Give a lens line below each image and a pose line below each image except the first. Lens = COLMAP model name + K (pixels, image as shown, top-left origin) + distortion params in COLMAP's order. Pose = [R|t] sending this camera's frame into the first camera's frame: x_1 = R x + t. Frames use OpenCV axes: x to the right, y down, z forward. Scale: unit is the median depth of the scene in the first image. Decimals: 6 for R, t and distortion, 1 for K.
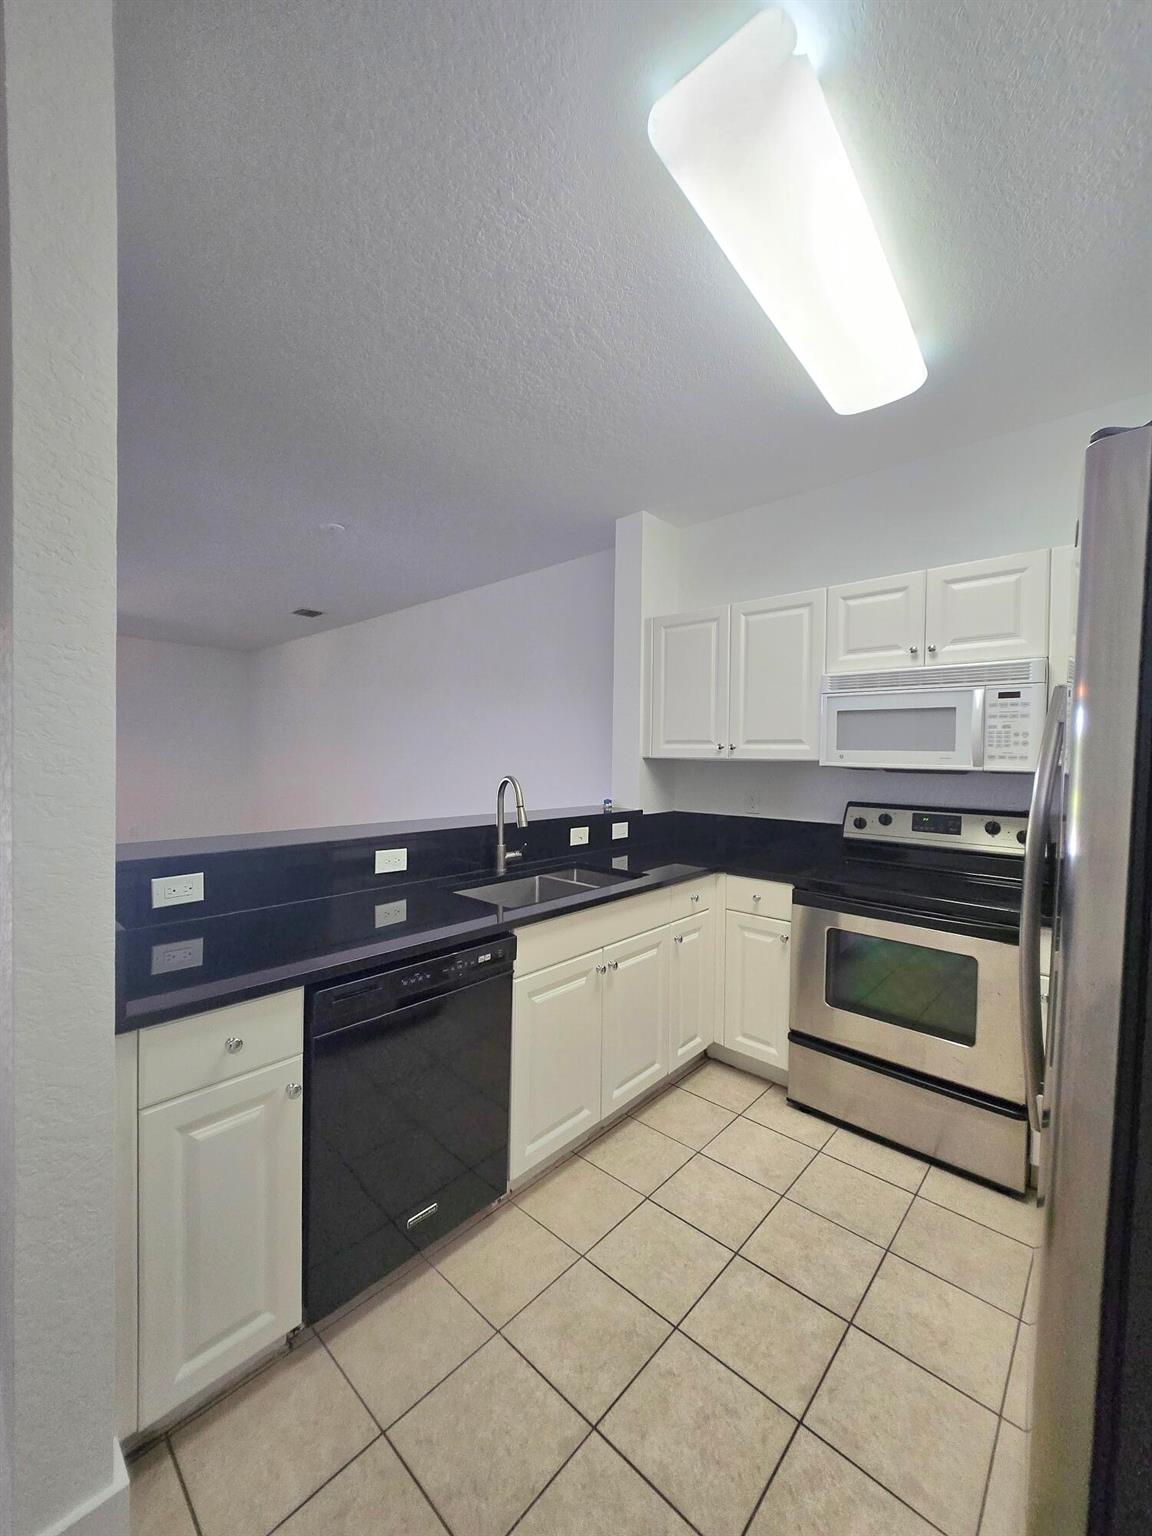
lens RADIAL K [[603.2, 0, 570.7], [0, 603.2, 758.2], [0, 0, 1]] dist [-0.000944, -0.002539]
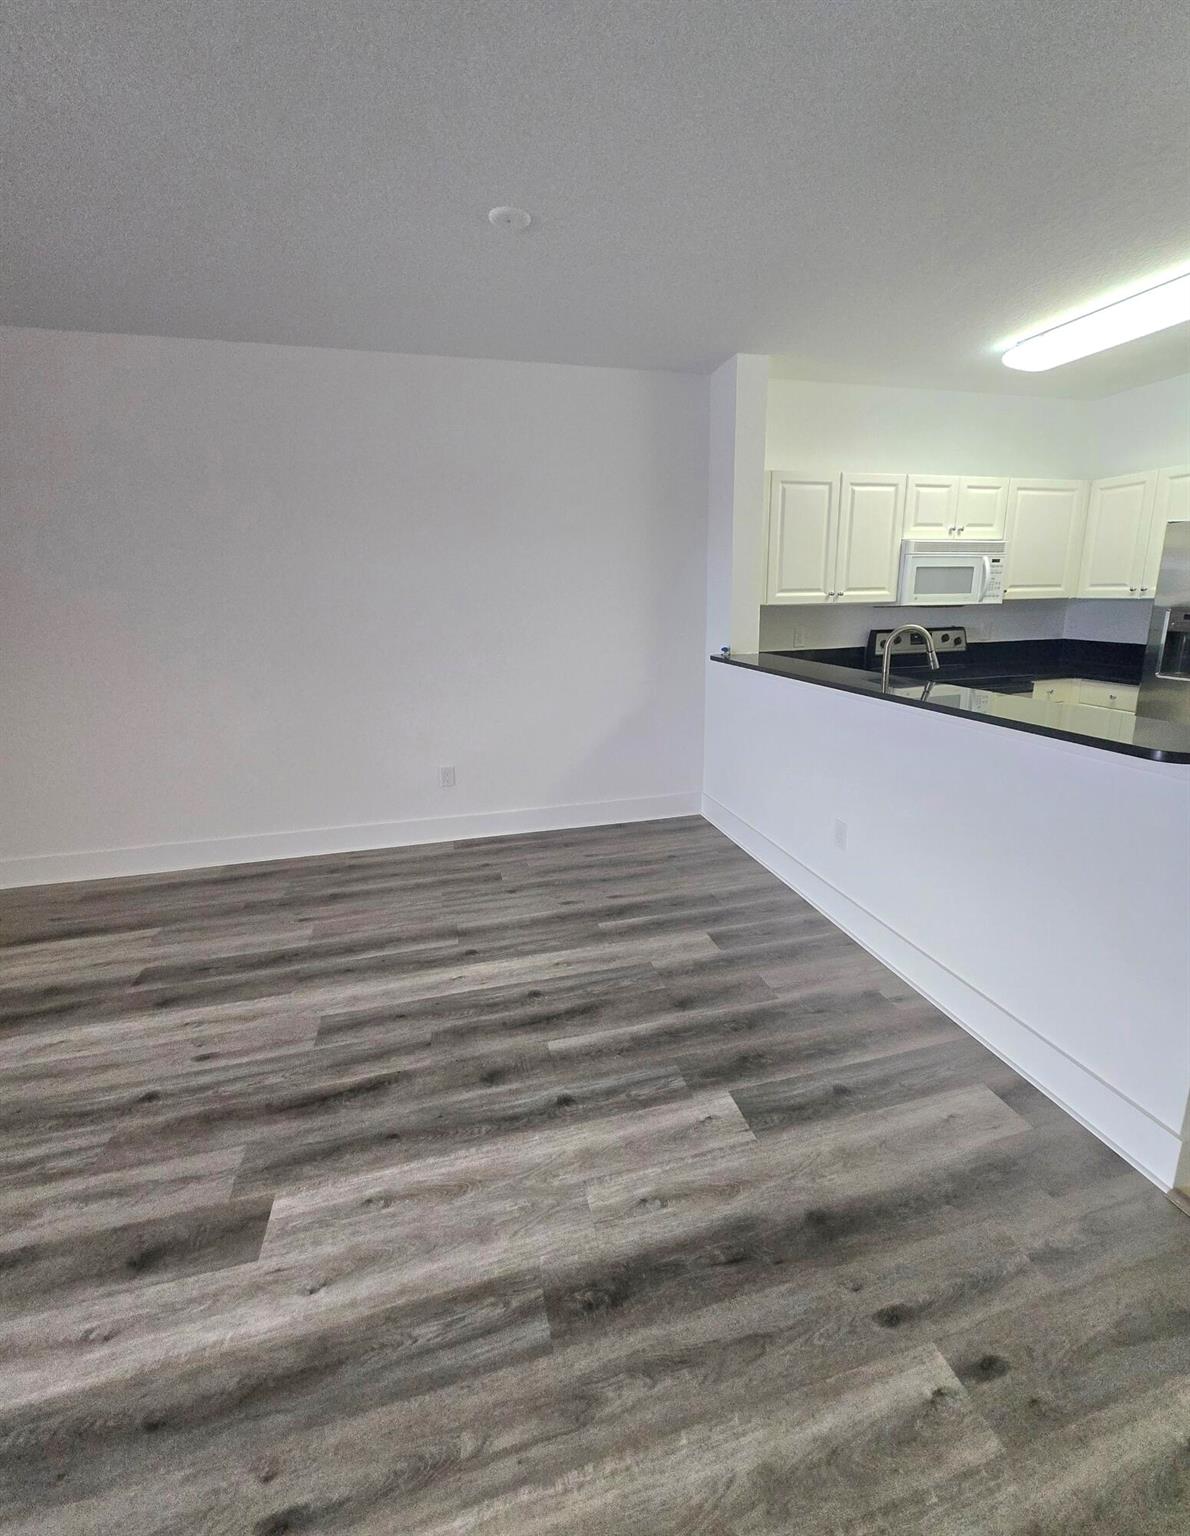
lens RADIAL K [[637.8, 0, 601.1], [0, 637.8, 733.6], [0, 0, 1]] dist [-0.002860, -0.002182]
pose [[0.531542, -0.201888, 0.822620, -1.464106], [0.033019, 0.975380, 0.218043, -0.050993], [-0.846388, -0.088737, 0.525122, 0.885491]]
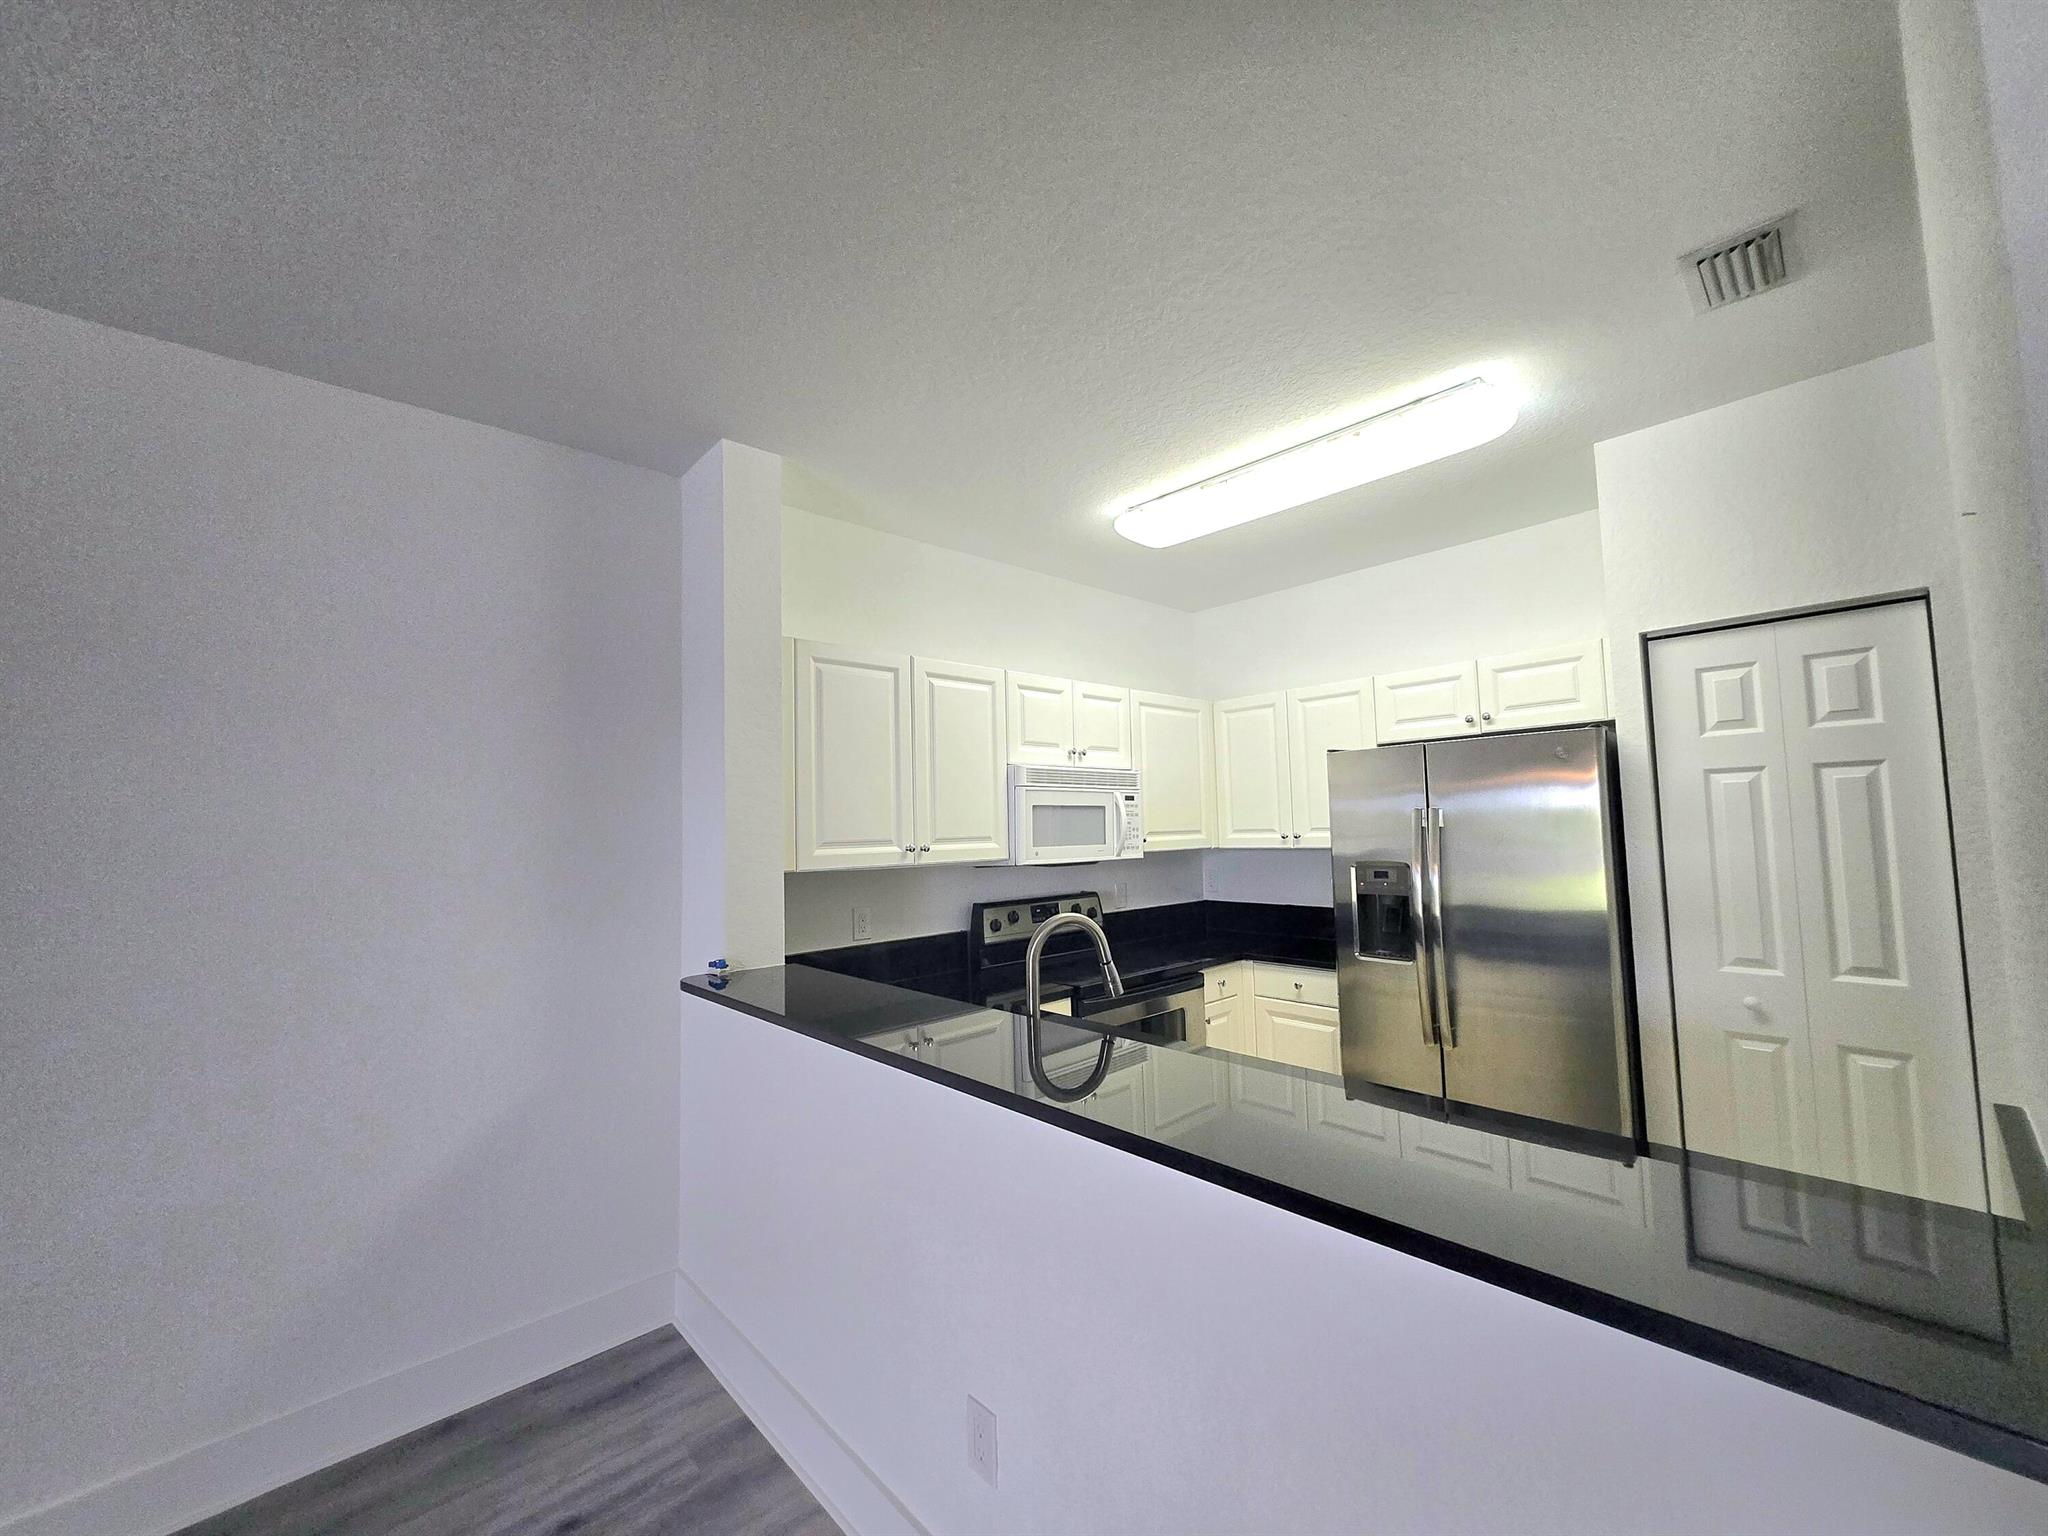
lens RADIAL K [[804.3, 0, 1015.3], [0, 804.3, 774.6], [0, 0, 1]] dist [-0.000944, -0.002539]
pose [[0.083190, 0.056095, 0.994954, -0.903620], [0.036796, 0.997561, -0.059318, -0.058128], [-0.995854, 0.041545, 0.080923, 1.021829]]
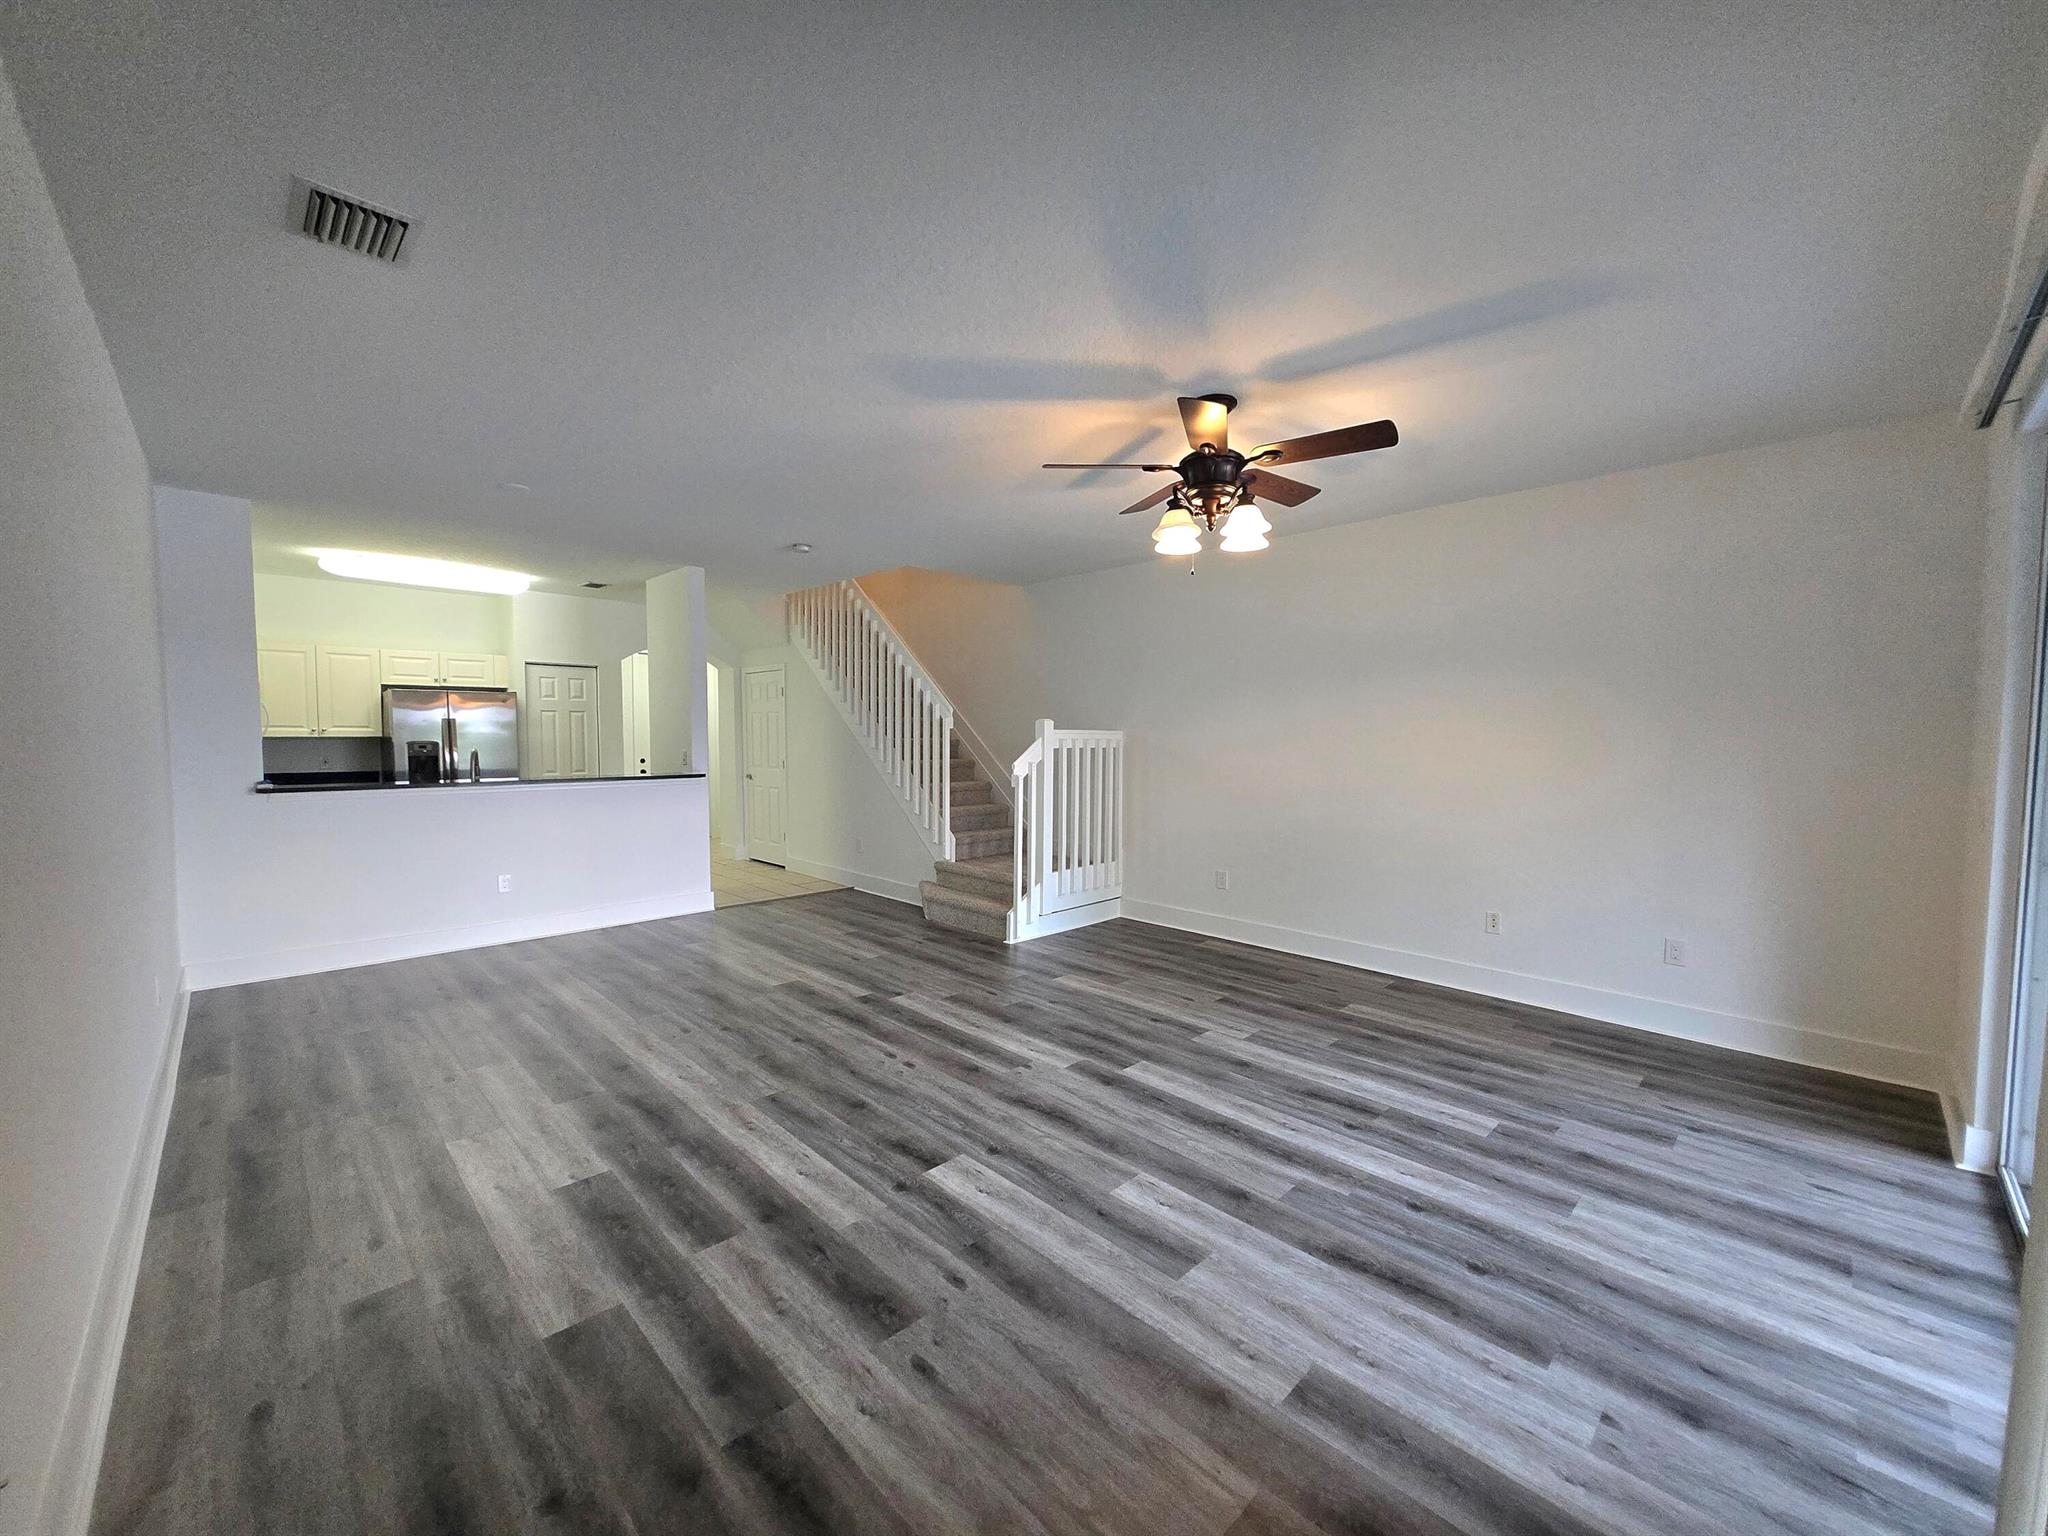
lens RADIAL K [[804.3, 0, 1032.1], [0, 804.3, 771.3], [0, 0, 1]] dist [-0.000944, -0.002539]
pose [[-0.999150, -0.014816, 0.038472, -1.885907], [-0.012426, 0.998021, 0.061637, -0.070741], [-0.039309, 0.061106, -0.997357, 3.401188]]
